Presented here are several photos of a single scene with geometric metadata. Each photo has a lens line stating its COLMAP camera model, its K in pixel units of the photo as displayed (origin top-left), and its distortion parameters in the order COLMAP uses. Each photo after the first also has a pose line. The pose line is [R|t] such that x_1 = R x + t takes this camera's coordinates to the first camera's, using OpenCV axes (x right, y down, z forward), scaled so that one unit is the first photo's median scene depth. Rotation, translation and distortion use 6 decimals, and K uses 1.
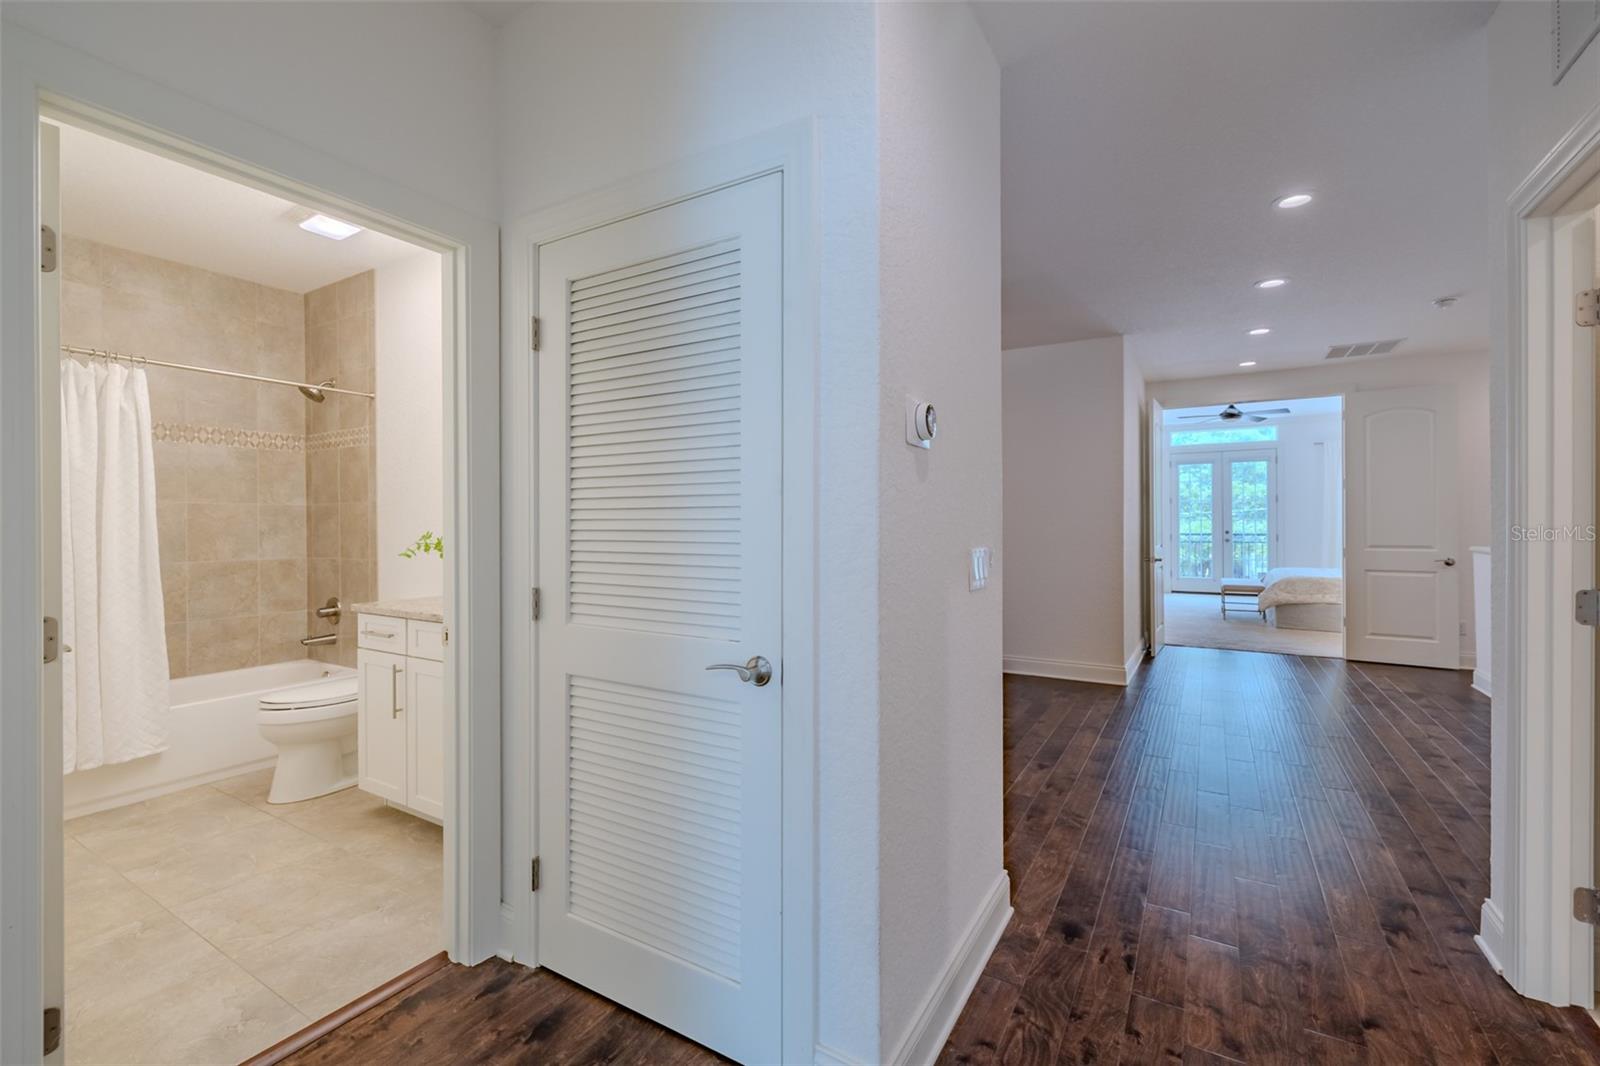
lens RADIAL K [[684.0, 0, 808.4], [0, 684.0, 527.7], [0, 0, 1]] dist [0.001372, 0.000309]
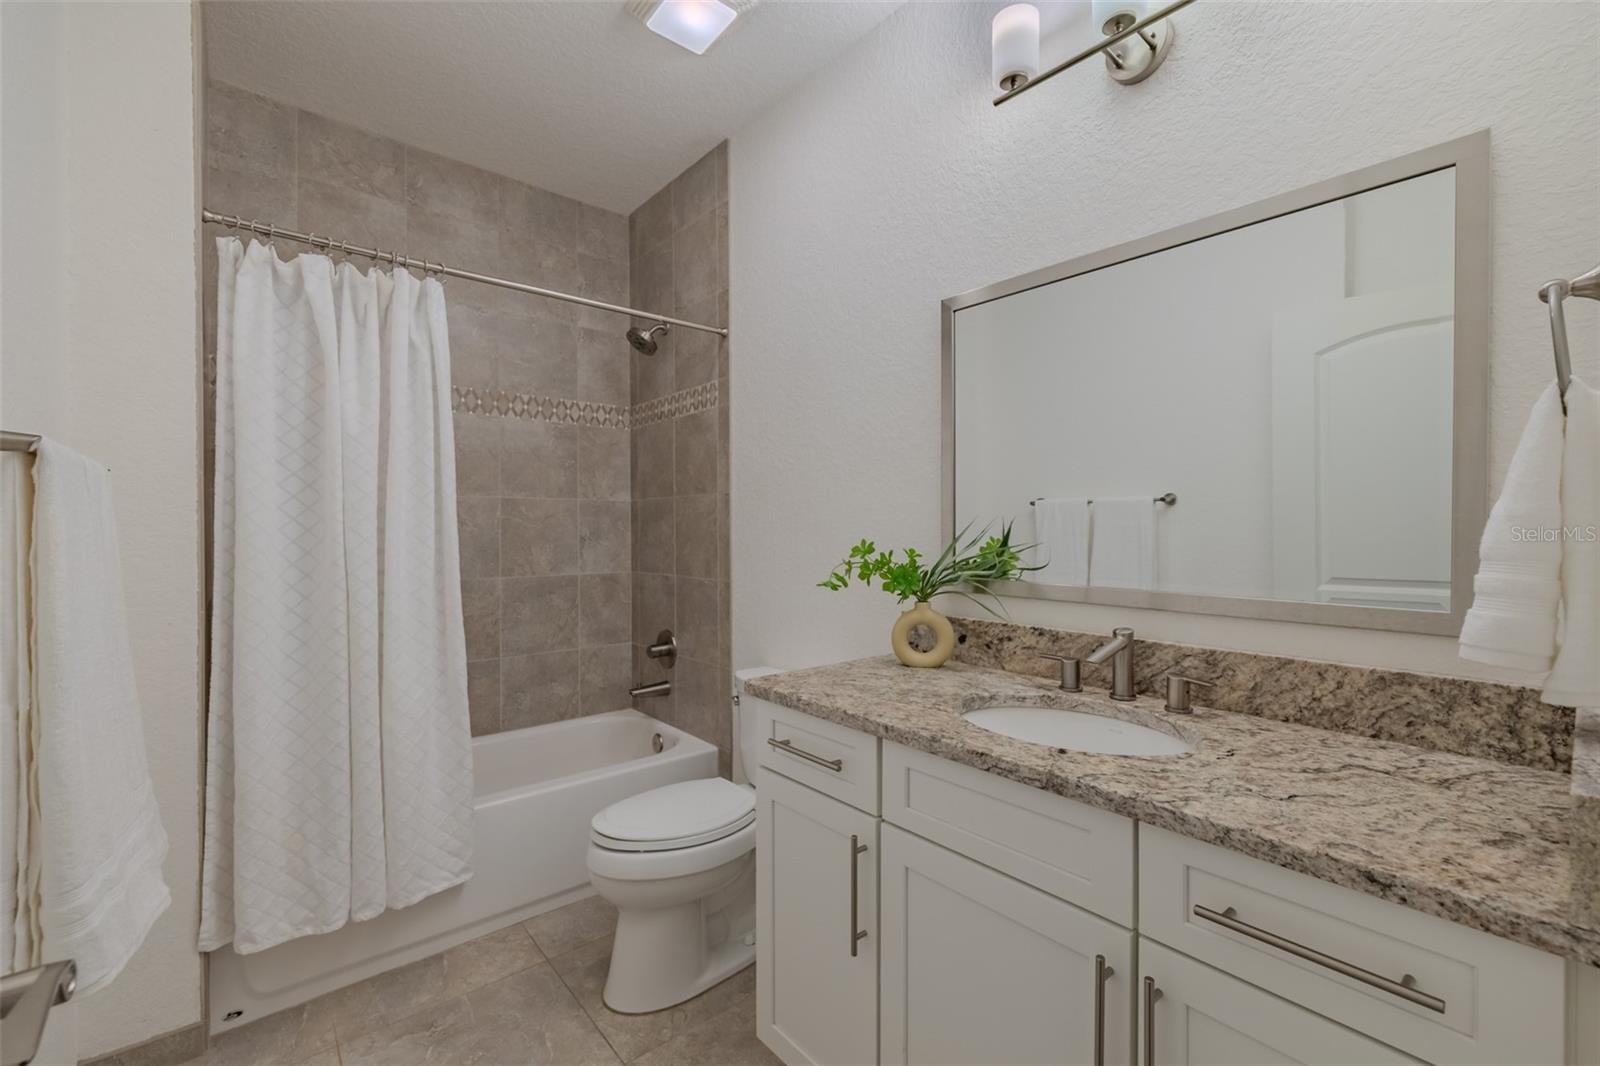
lens RADIAL K [[673.8, 0, 800.4], [0, 673.8, 539.4], [0, 0, 1]] dist [0.001341, 0.000163]
pose [[0.945064, 0.007768, -0.326792, -0.350876], [-0.004608, 0.999935, 0.010442, 0.000089], [0.326852, -0.008363, 0.945038, 0.403890]]
